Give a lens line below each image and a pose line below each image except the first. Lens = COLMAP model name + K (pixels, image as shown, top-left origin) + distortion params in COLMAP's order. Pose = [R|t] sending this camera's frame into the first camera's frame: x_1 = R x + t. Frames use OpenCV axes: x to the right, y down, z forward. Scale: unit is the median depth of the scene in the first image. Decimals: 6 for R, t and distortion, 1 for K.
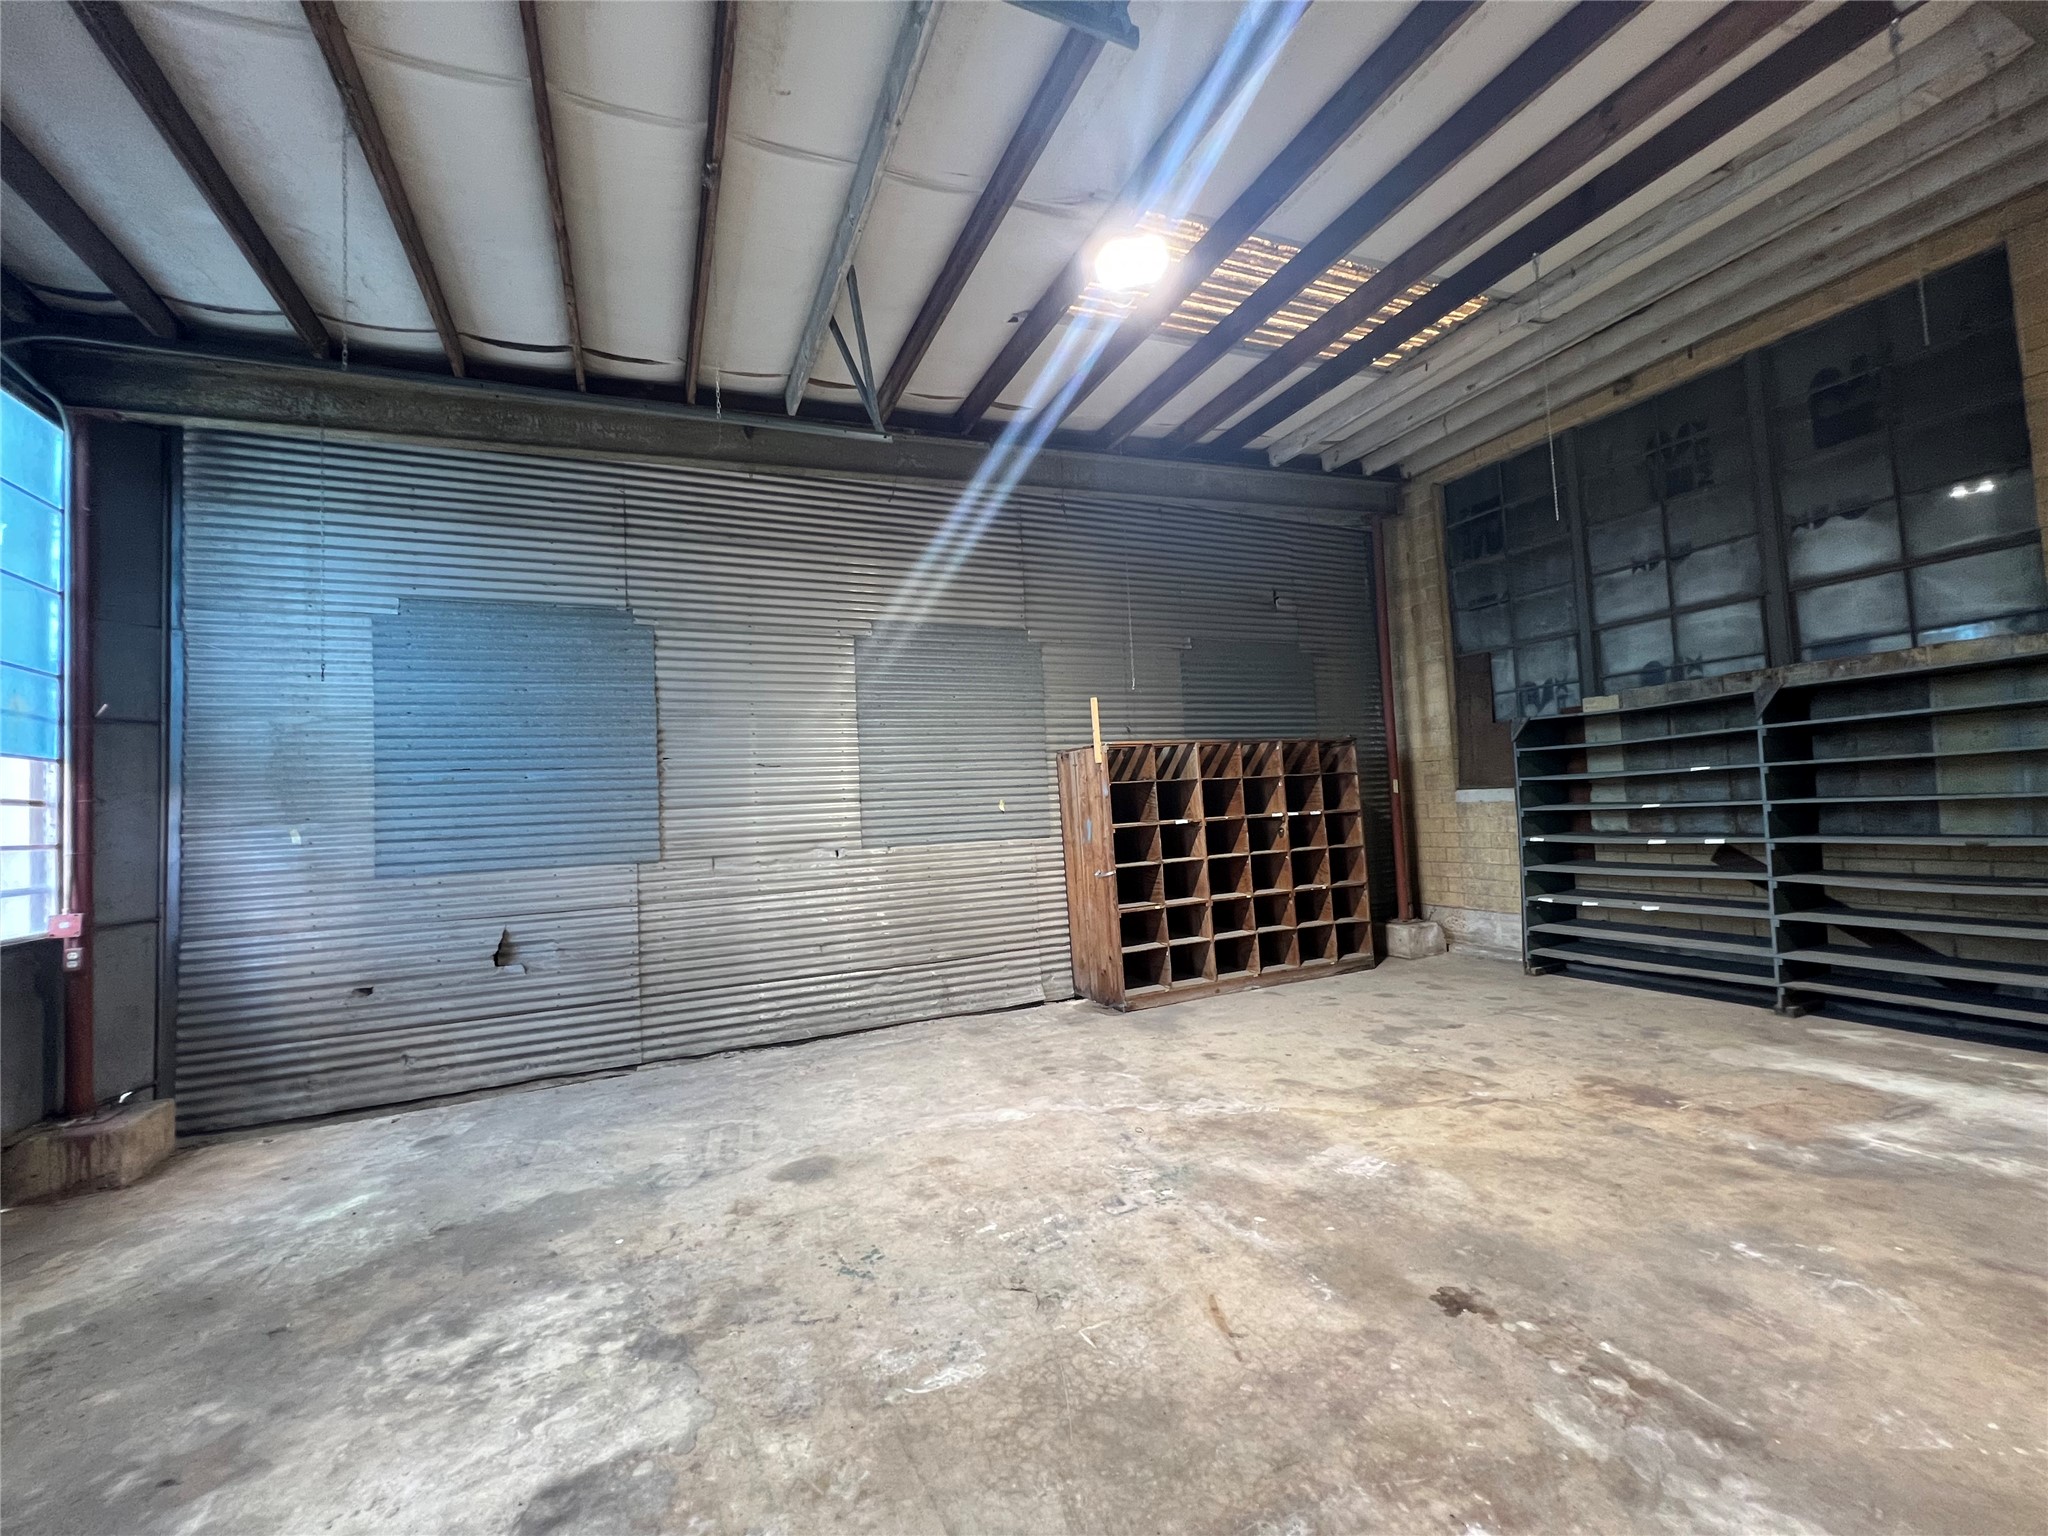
lens RADIAL K [[824.3, 0, 1020.4], [0, 824.3, 764.3], [0, 0, 1]] dist [-0.000595, -0.000074]
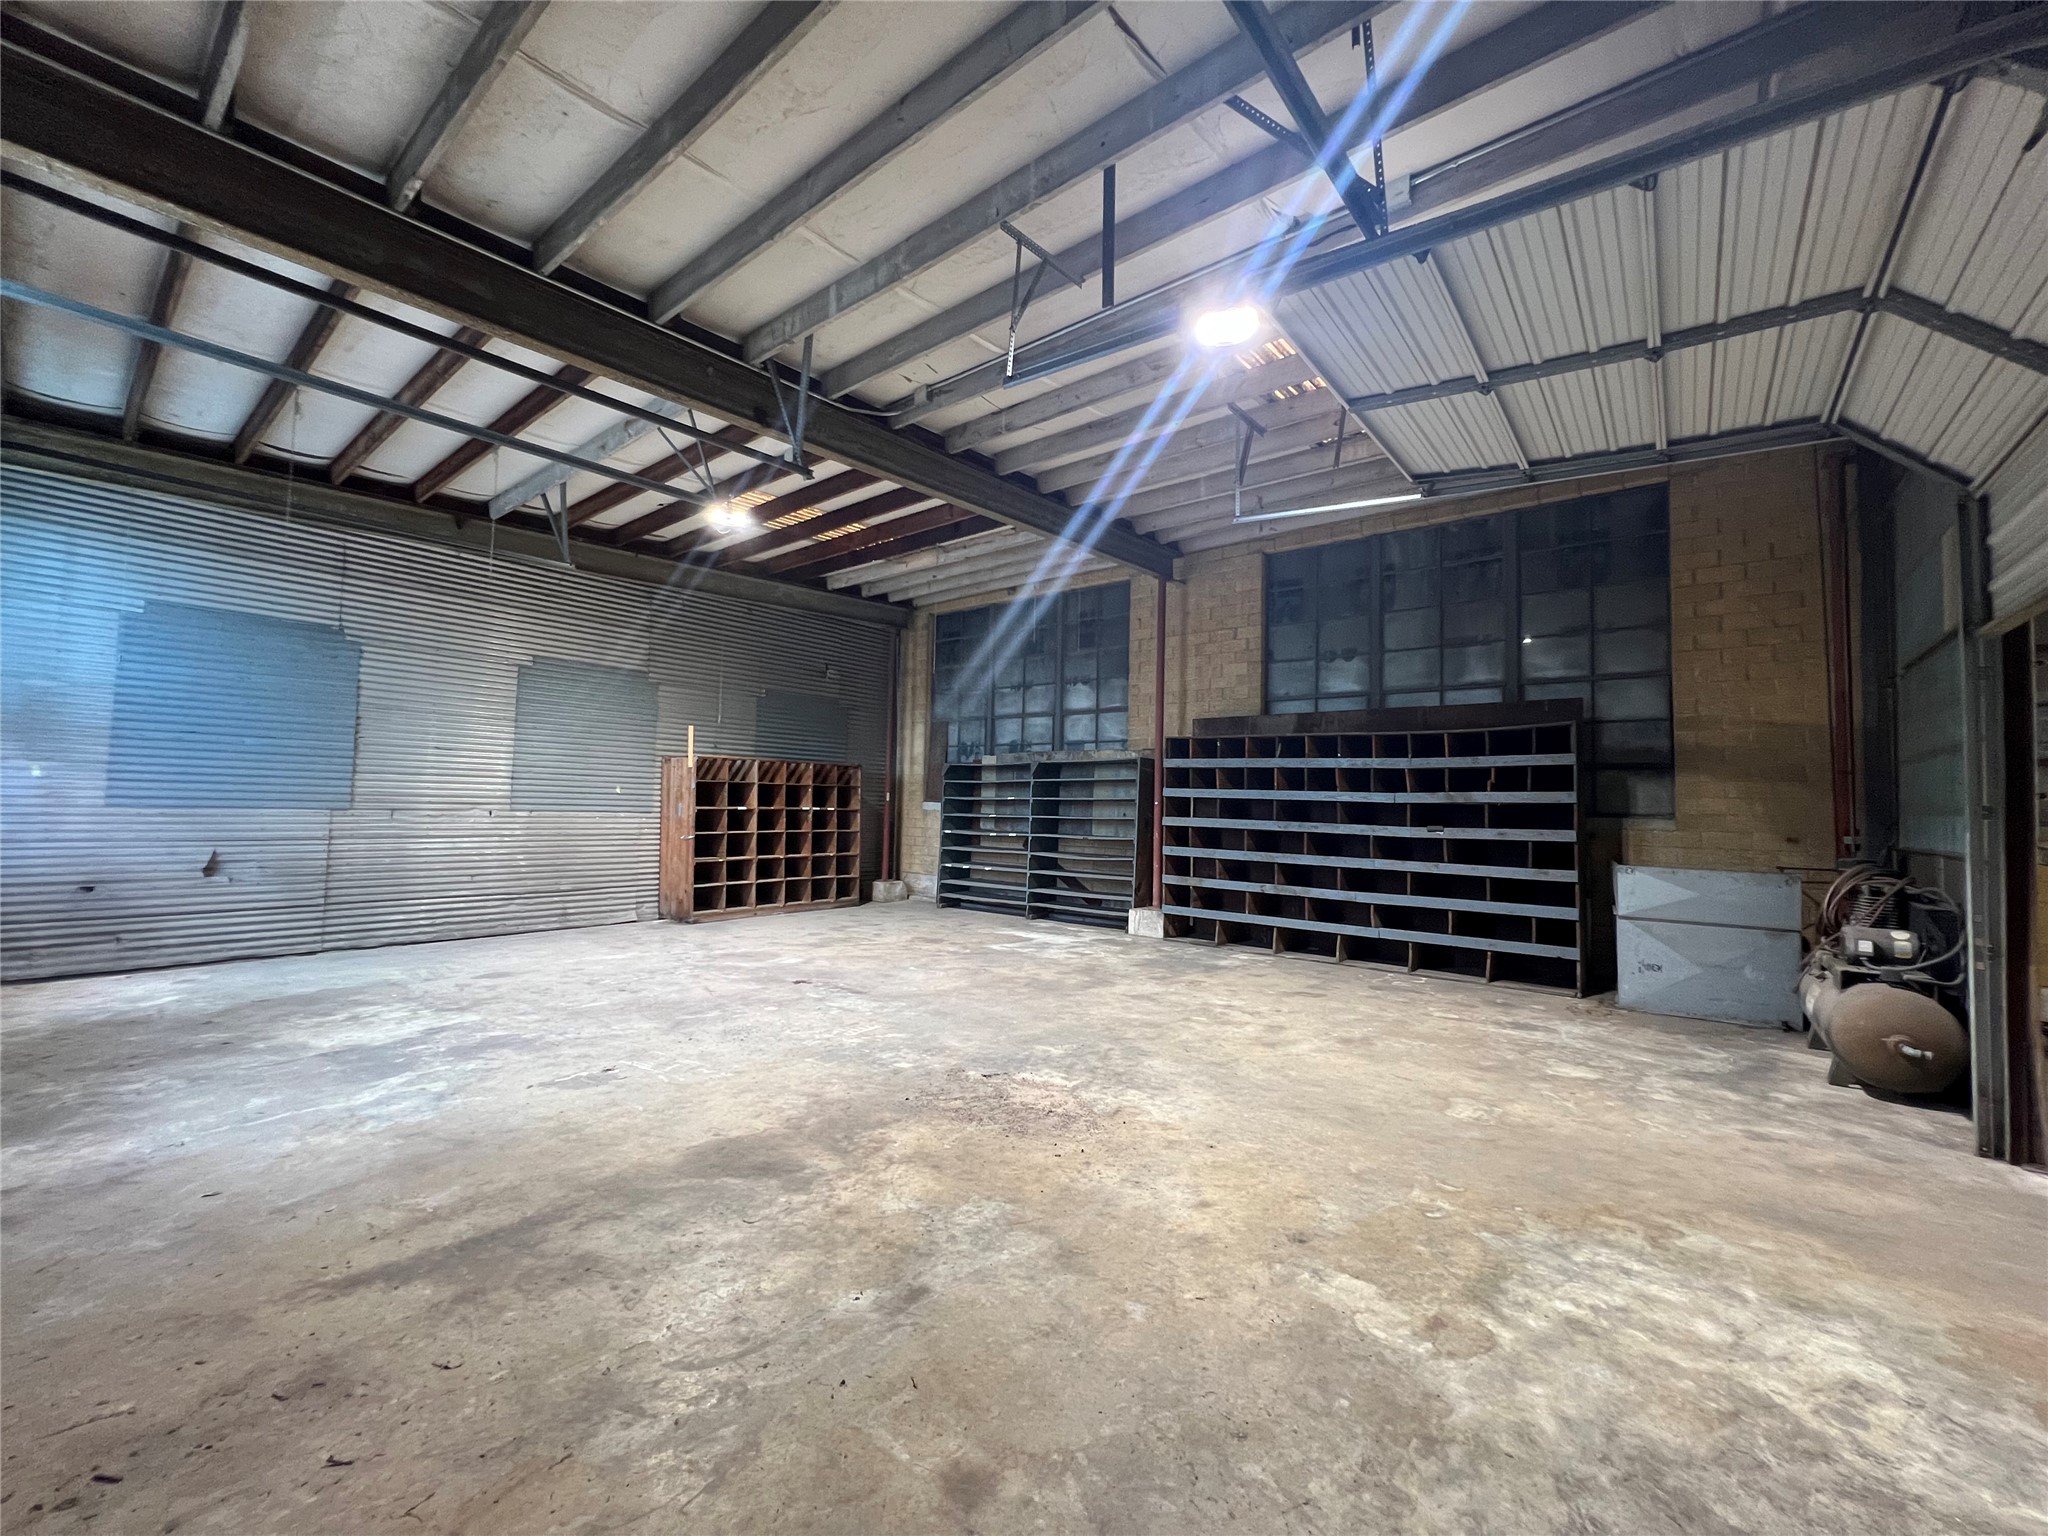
lens RADIAL K [[818.8, 0, 1024.2], [0, 818.8, 755.9], [0, 0, 1]] dist [-0.002049, -0.000041]
pose [[0.889964, 0.096247, 0.445759, -0.036547], [-0.089497, 0.995328, -0.036227, -0.023744], [-0.447163, -0.007654, 0.894420, -0.683215]]
